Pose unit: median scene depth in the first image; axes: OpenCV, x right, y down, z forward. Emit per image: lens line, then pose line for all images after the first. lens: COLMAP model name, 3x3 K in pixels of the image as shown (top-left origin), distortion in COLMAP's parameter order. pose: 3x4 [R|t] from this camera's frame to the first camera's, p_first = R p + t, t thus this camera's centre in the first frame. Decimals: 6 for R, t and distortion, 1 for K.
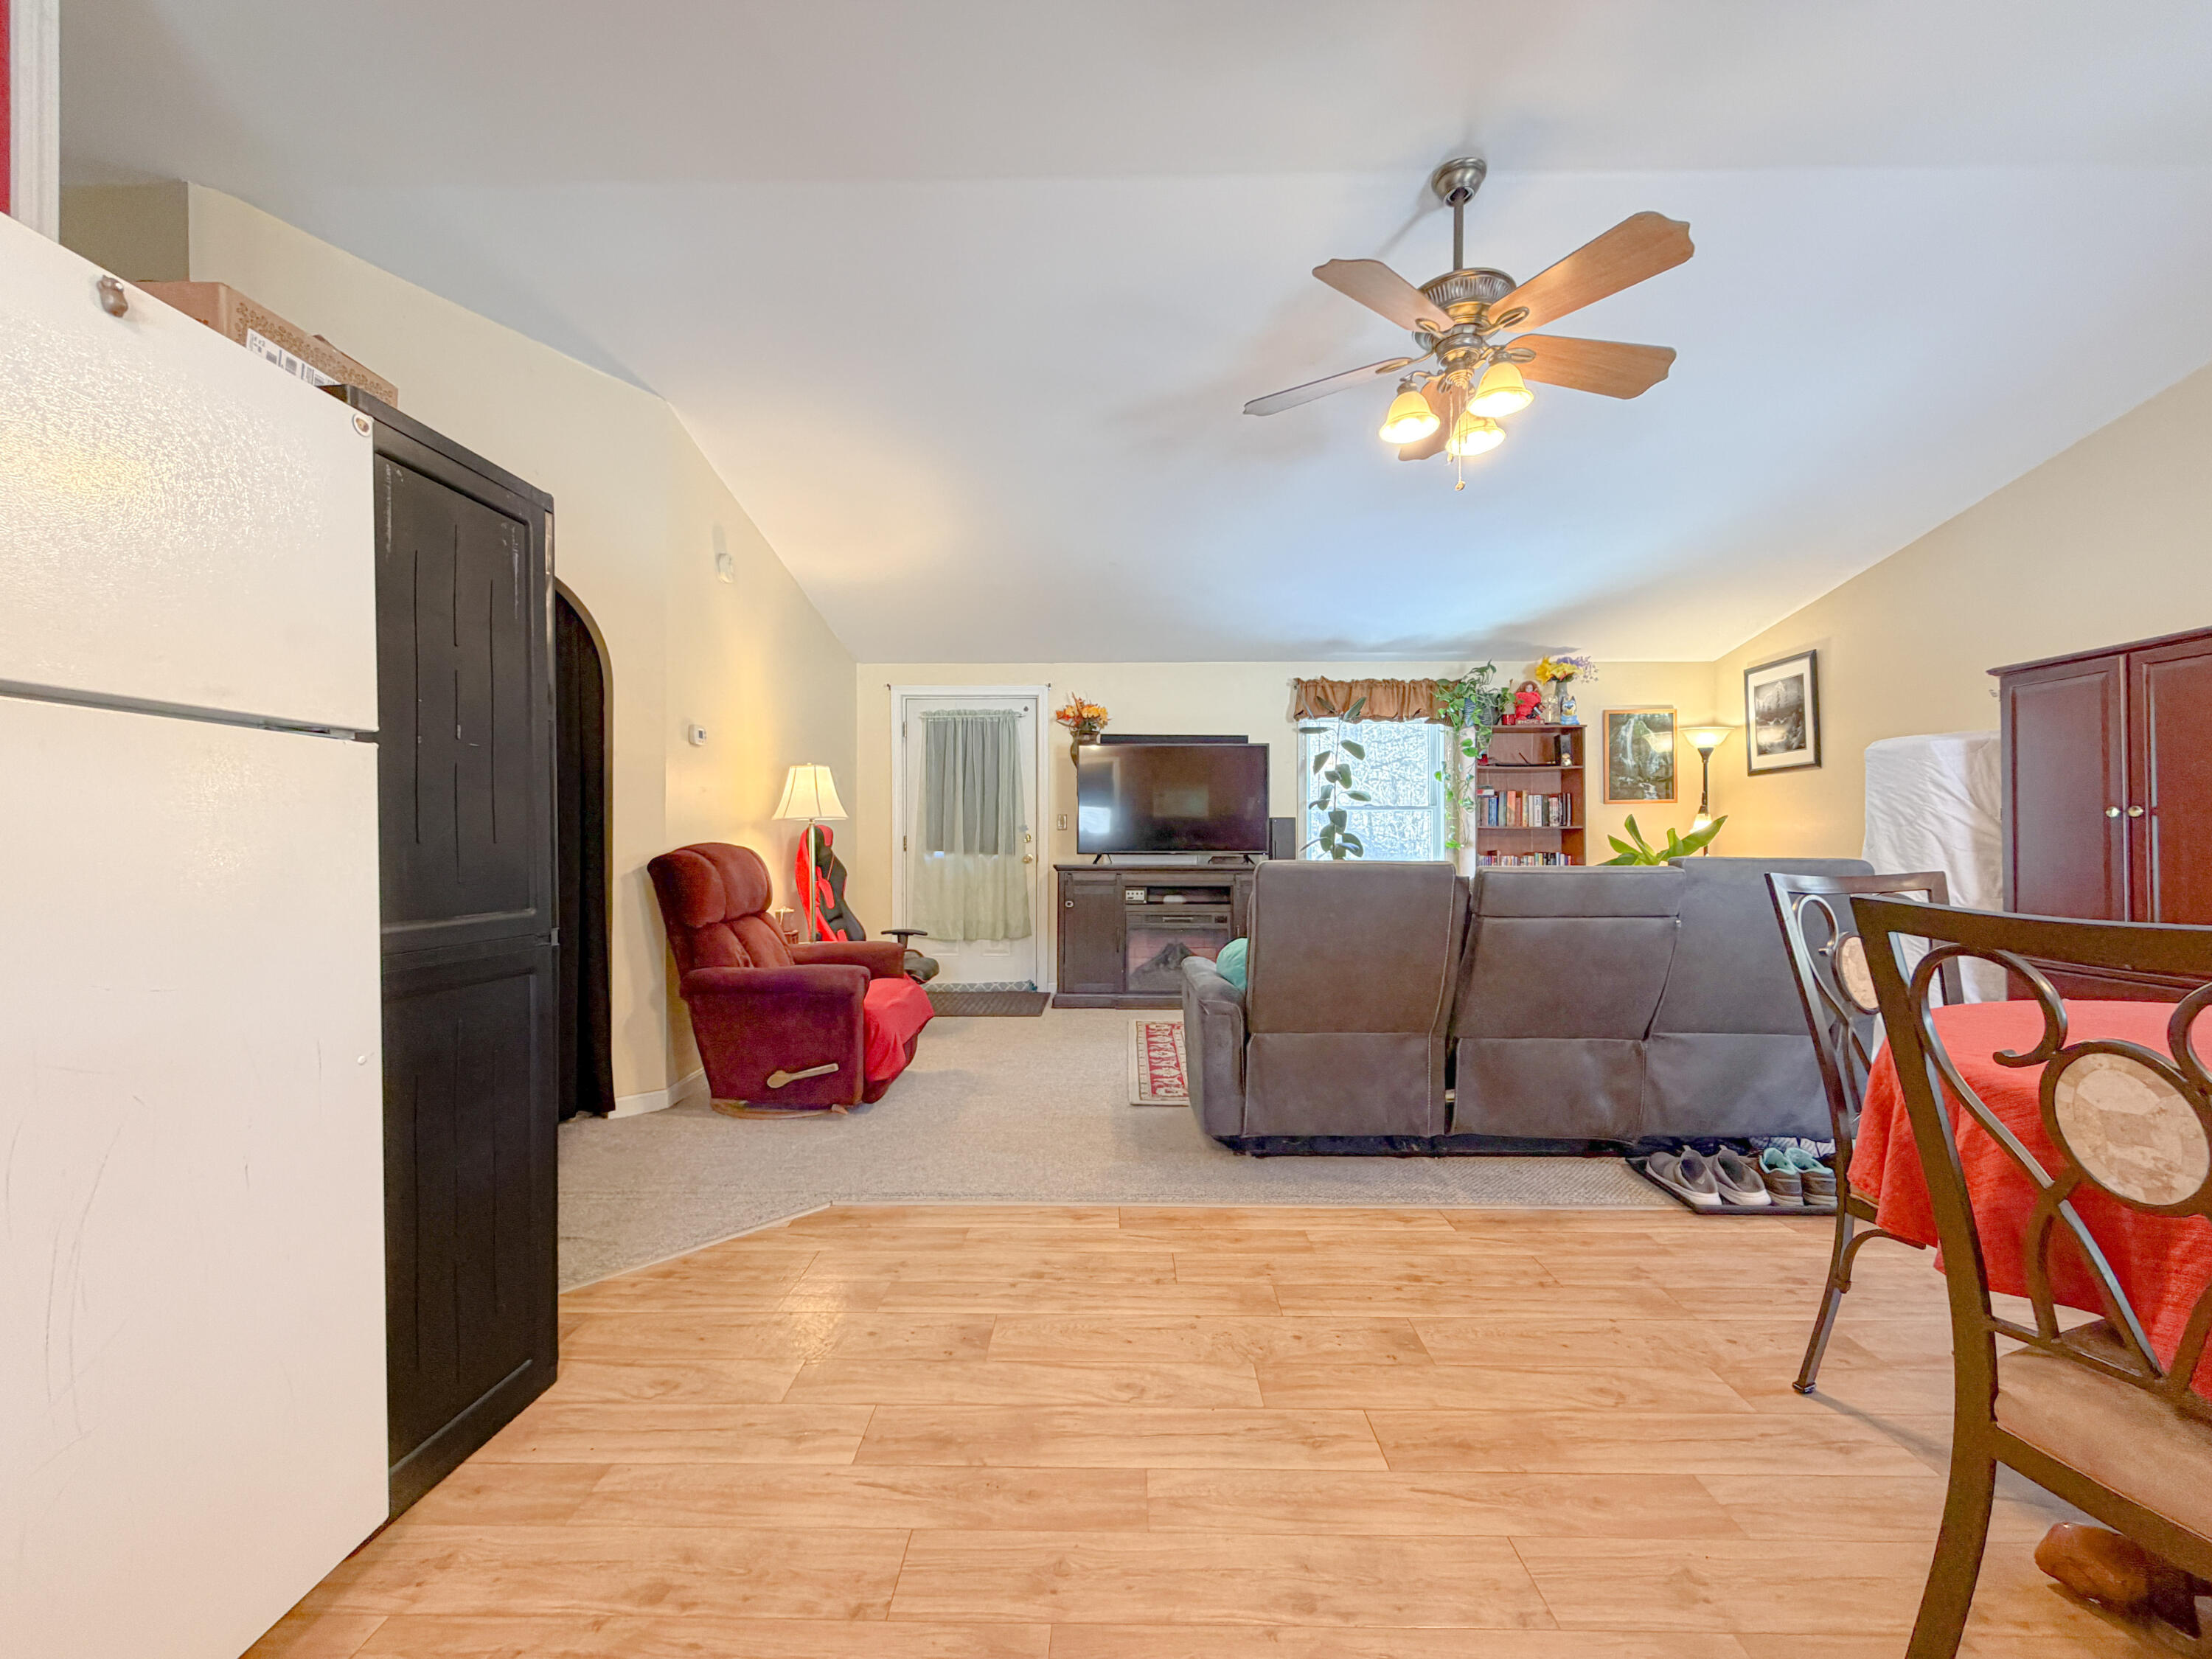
lens RADIAL K [[884.8, 0, 1099.5], [0, 884.8, 836.4], [0, 0, 1]] dist [0.000629, -0.000235]
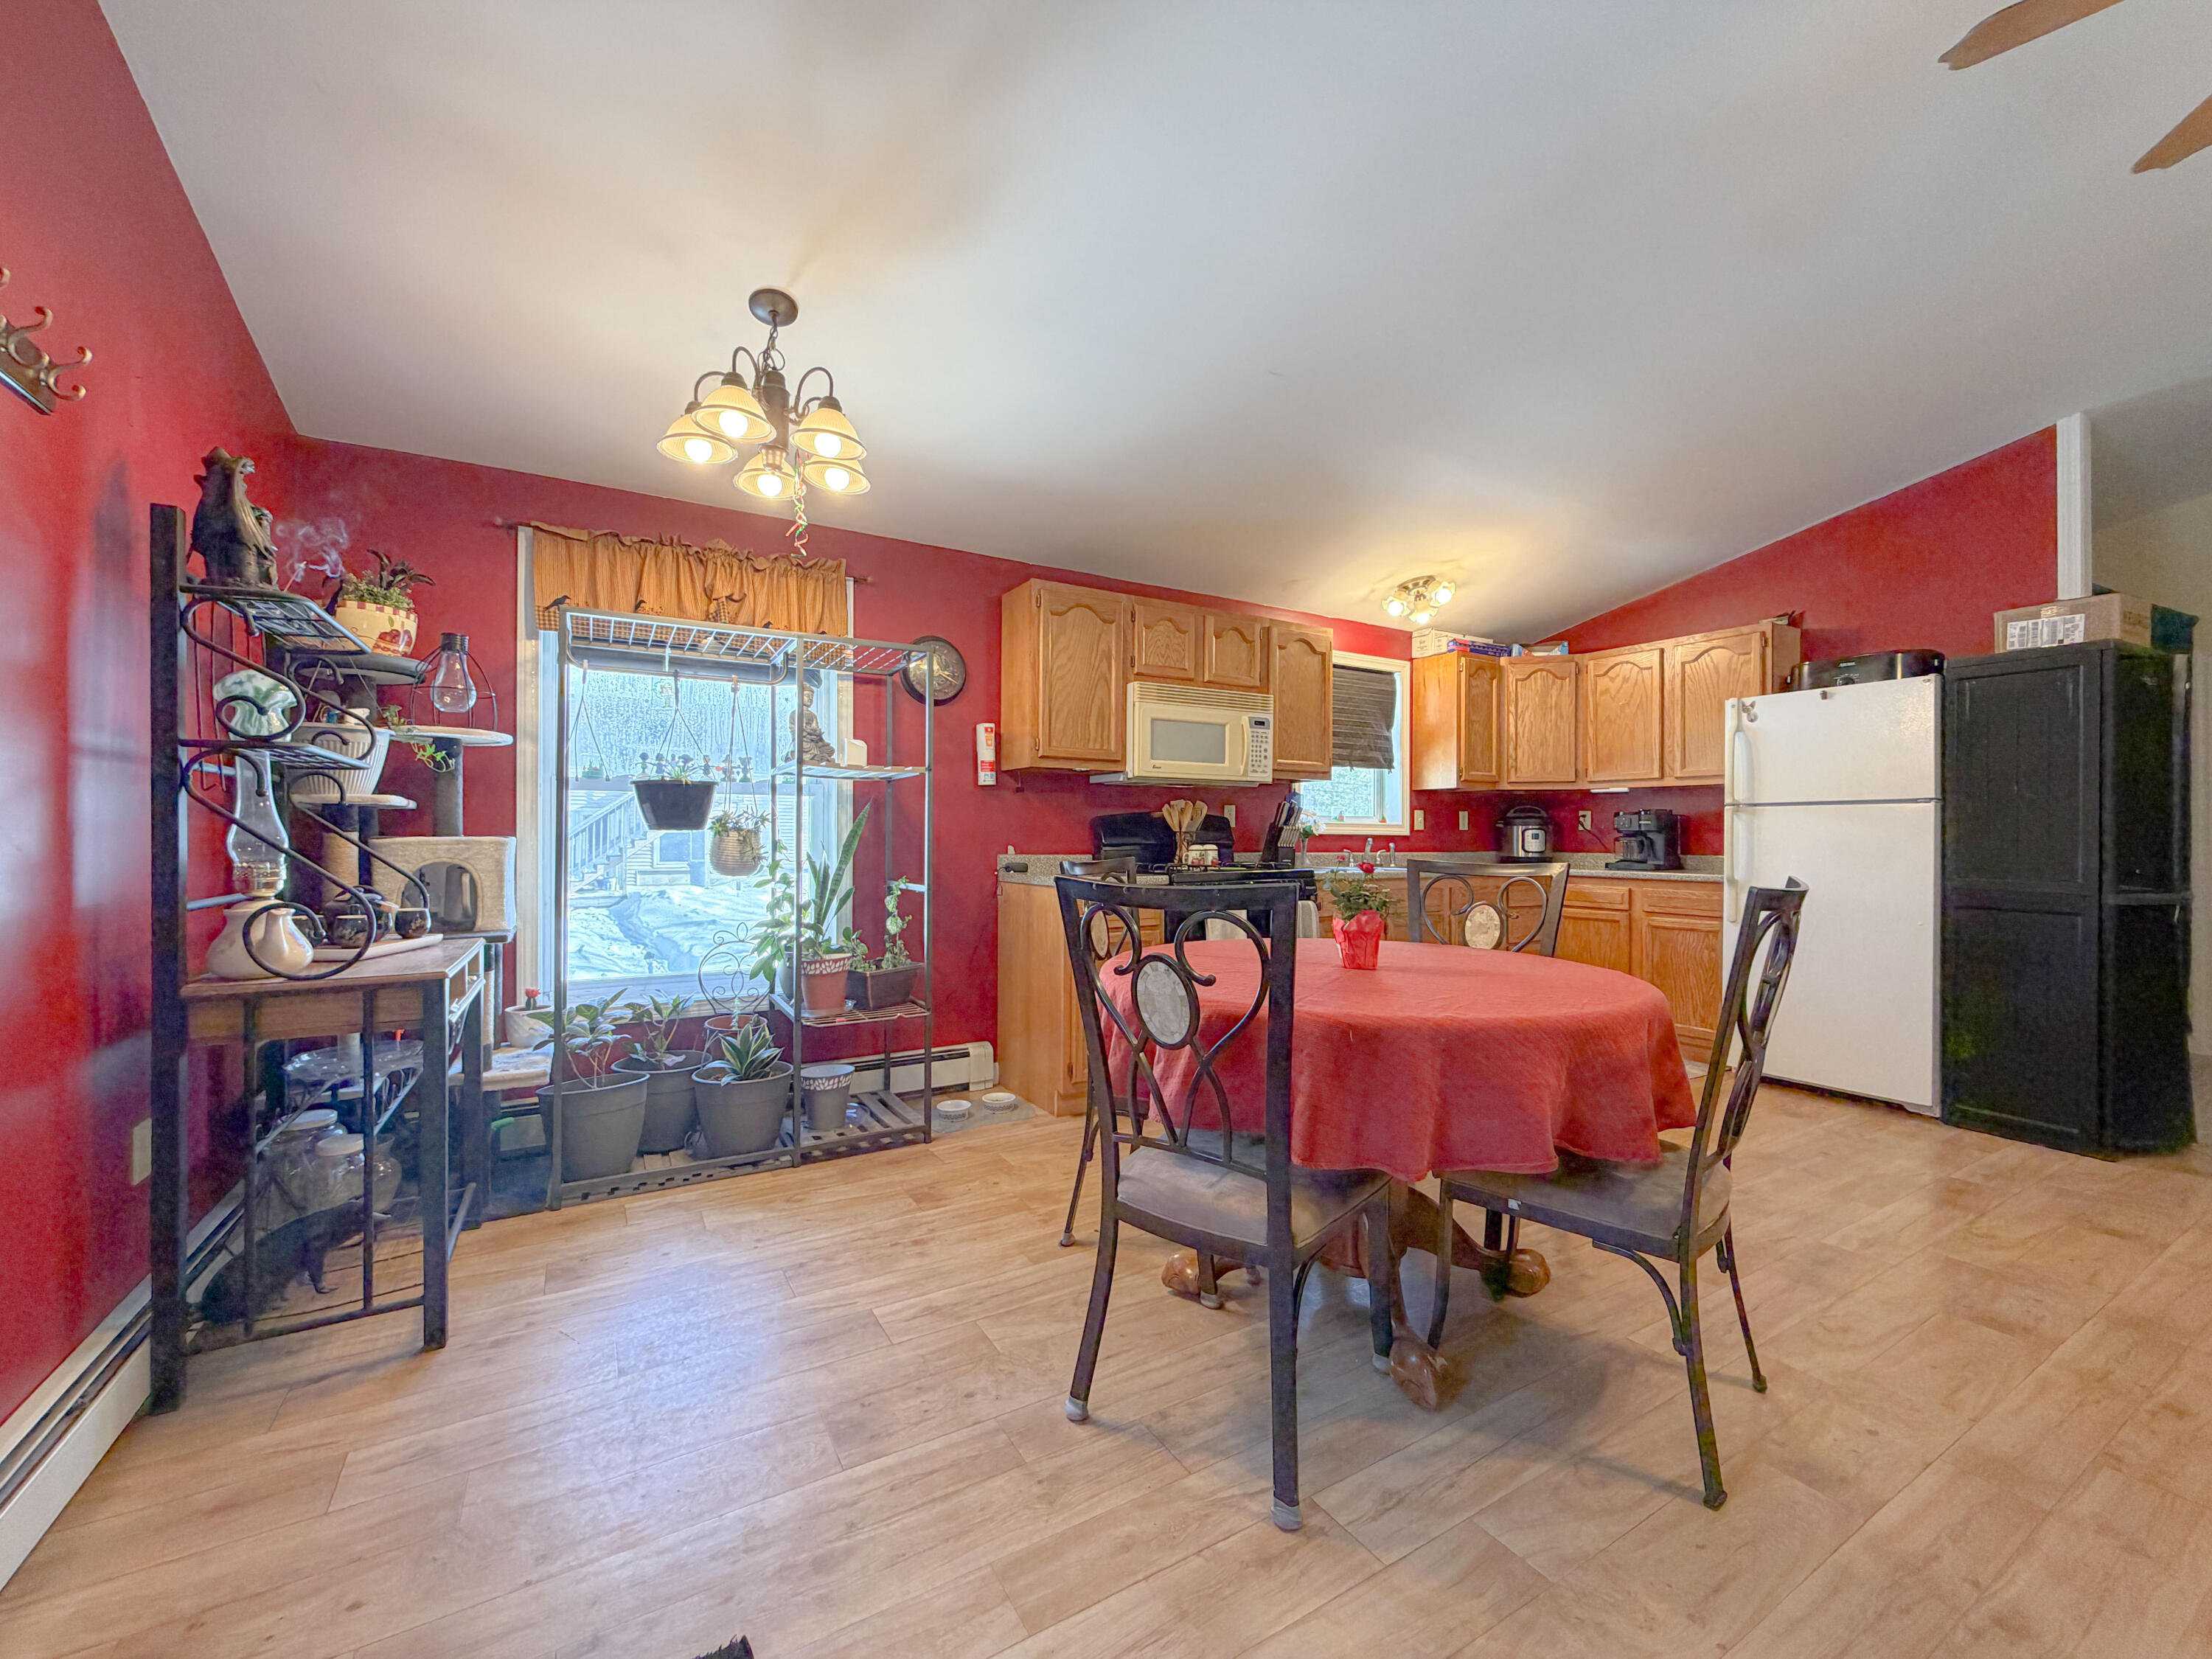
lens RADIAL K [[884.8, 0, 1099.5], [0, 884.8, 836.4], [0, 0, 1]] dist [0.000629, -0.000235]
pose [[-0.853057, -0.002803, -0.521810, 0.568950], [-0.002253, 0.999996, -0.001688, -0.000706], [0.521813, -0.000264, -0.853060, 0.423110]]
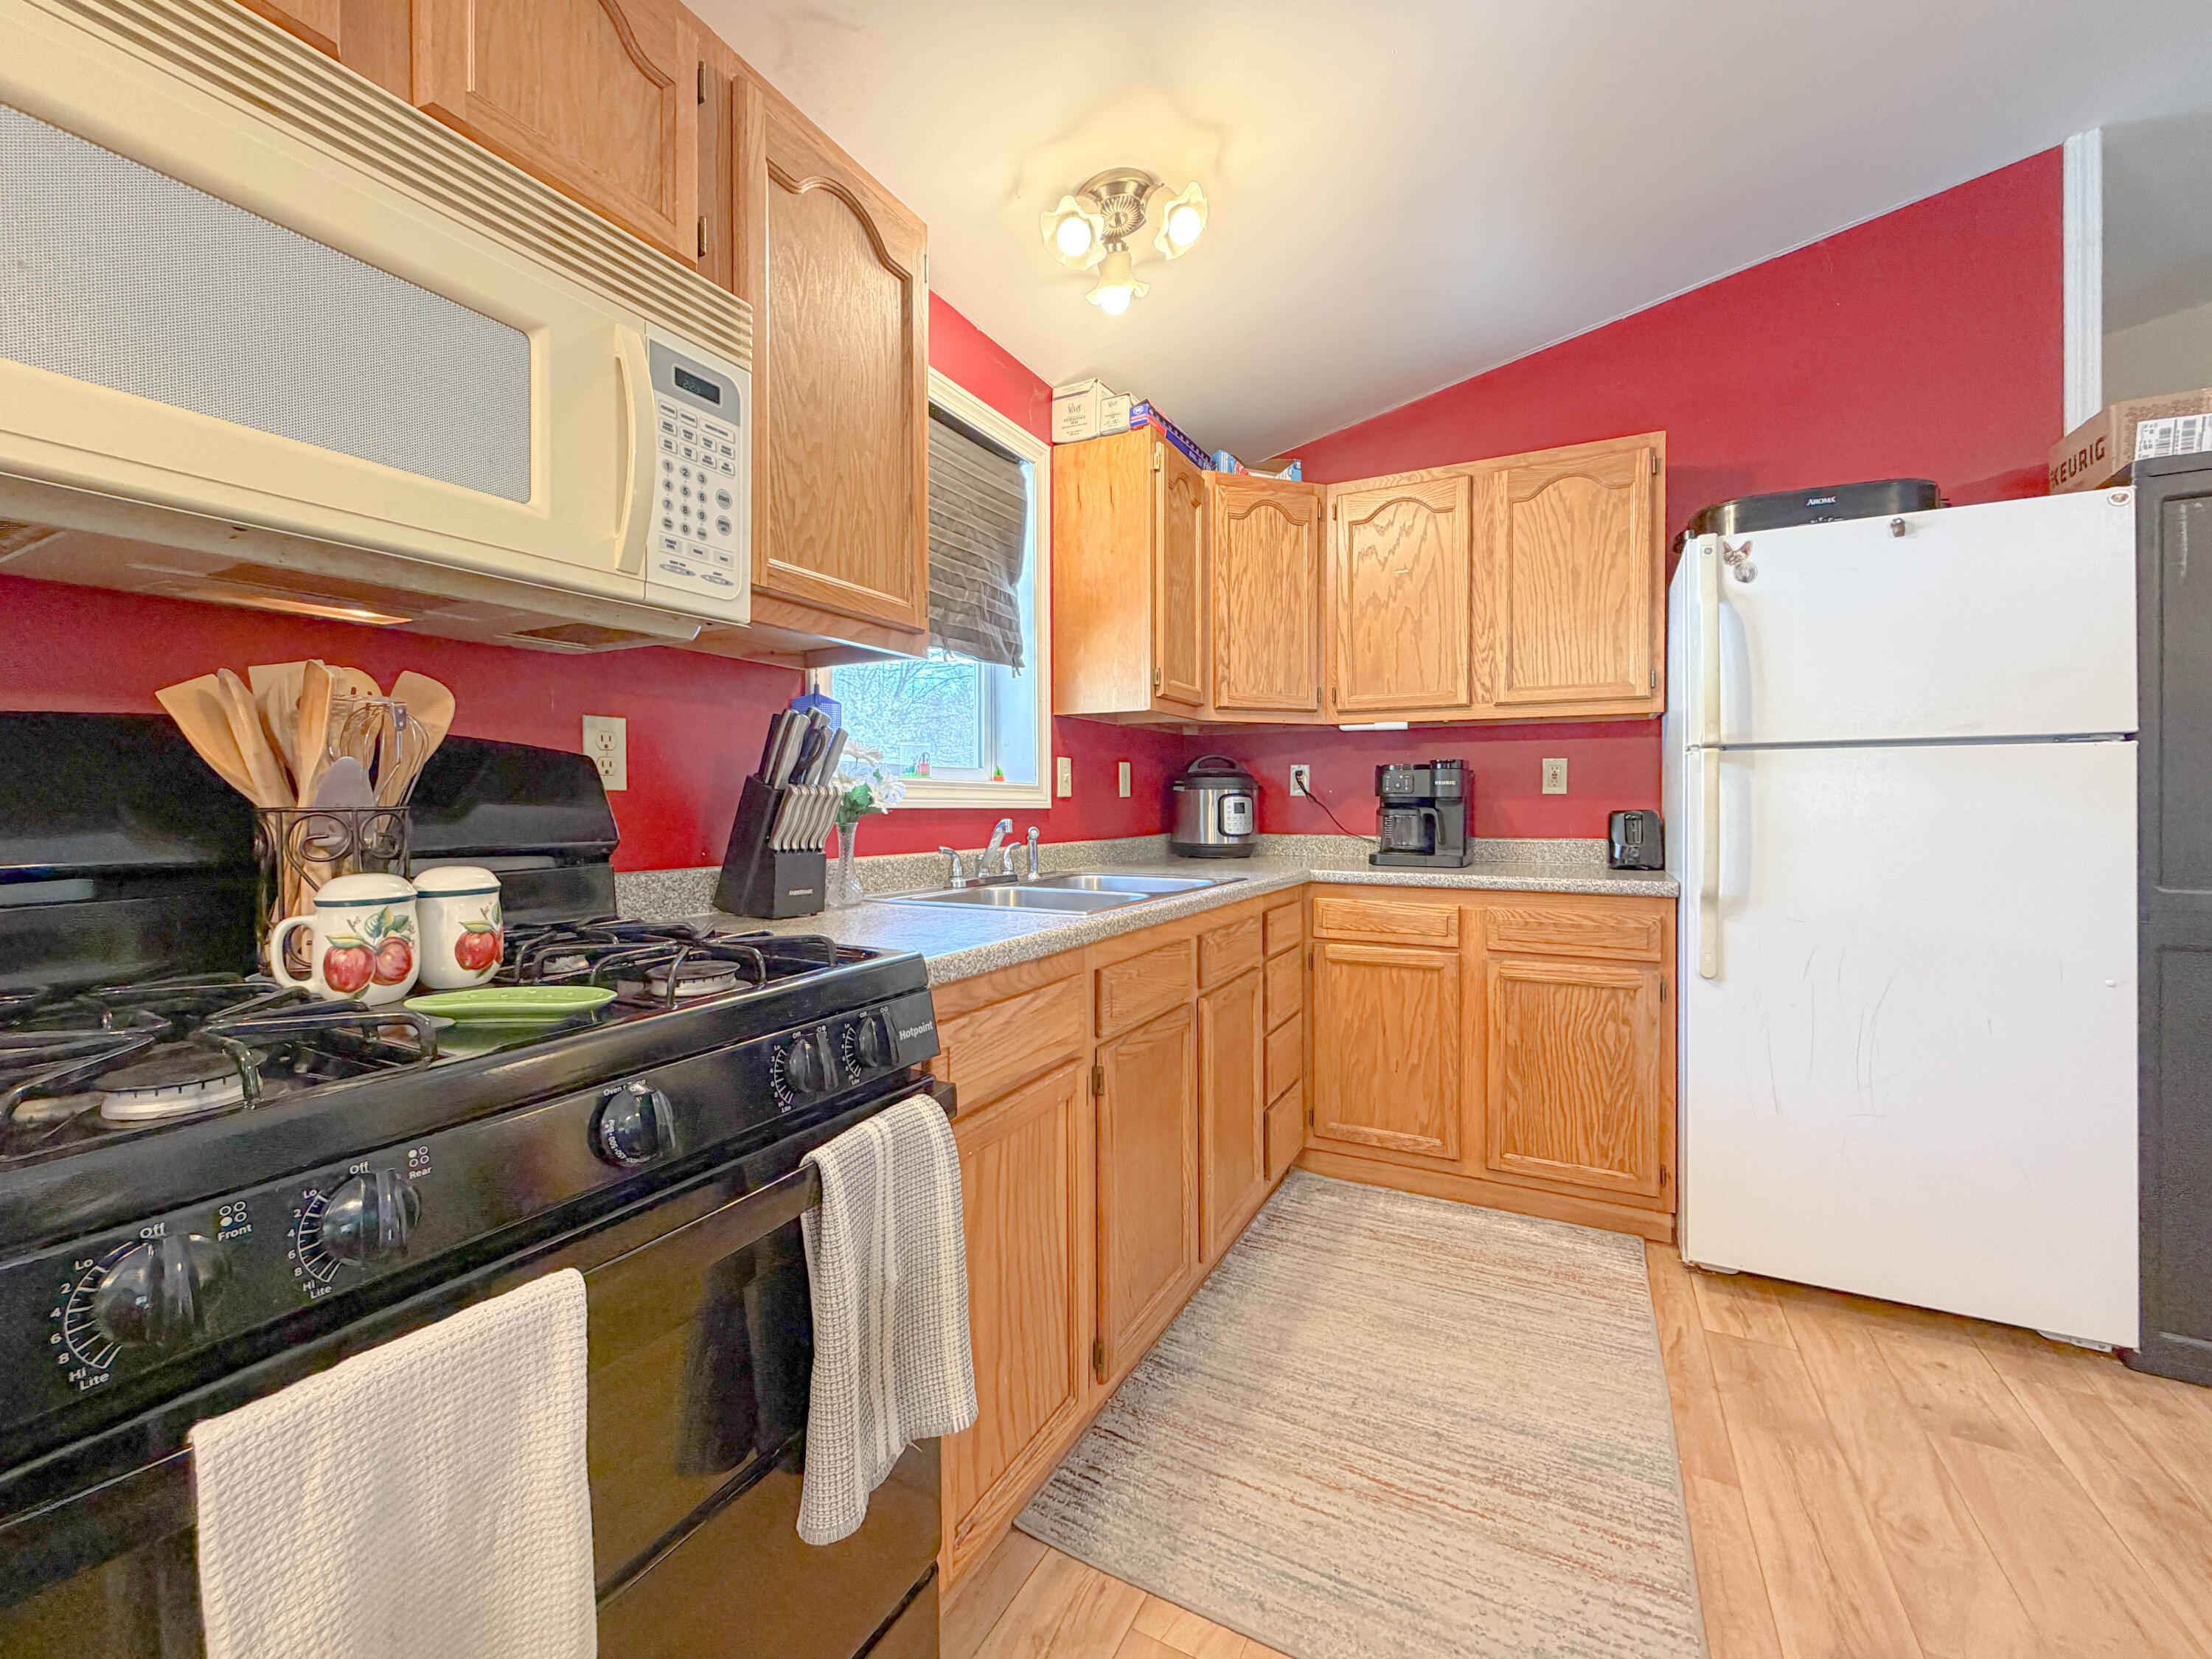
lens RADIAL K [[908.9, 0, 1092.2], [0, 908.9, 812.7], [0, 0, 1]] dist [0.000732, 0.000008]
pose [[-0.455003, 0.011350, -0.890418, 0.230904], [0.004577, 0.999935, 0.010407, -0.006122], [0.890478, 0.000660, -0.455025, 0.054288]]
